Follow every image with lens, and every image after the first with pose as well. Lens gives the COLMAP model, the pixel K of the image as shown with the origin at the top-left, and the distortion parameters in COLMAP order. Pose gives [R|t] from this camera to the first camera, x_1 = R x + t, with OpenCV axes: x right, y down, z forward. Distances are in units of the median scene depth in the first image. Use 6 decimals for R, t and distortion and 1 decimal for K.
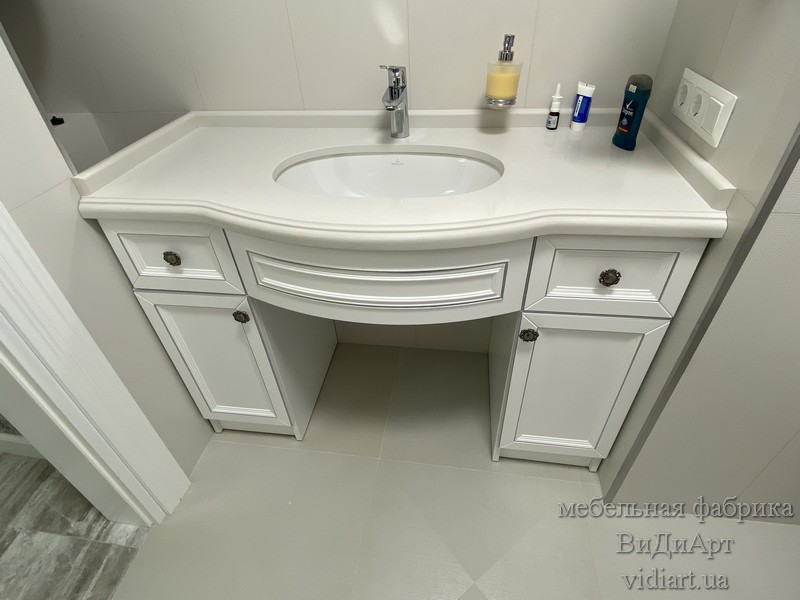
lens RADIAL K [[423.1, 0, 400.0], [0, 423.1, 300.0], [0, 0, 1]] dist [0.001537, -0.014650]
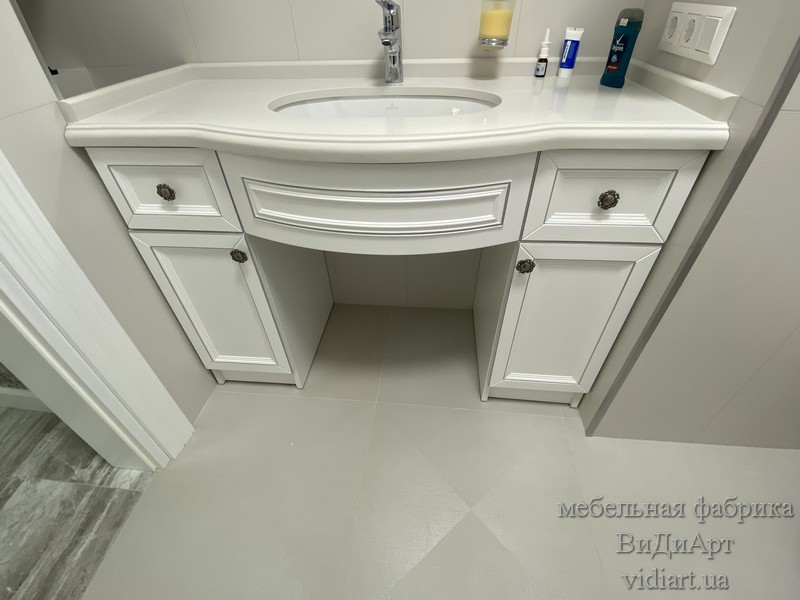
lens RADIAL K [[362.4, 0, 400.0], [0, 362.4, 300.0], [0, 0, 1]] dist [0.001677, -0.014615]
pose [[0.998812, -0.013717, 0.046768, -0.035441], [0.012682, 0.999670, 0.022354, 0.124795], [-0.047059, -0.021734, 0.998656, 0.119012]]
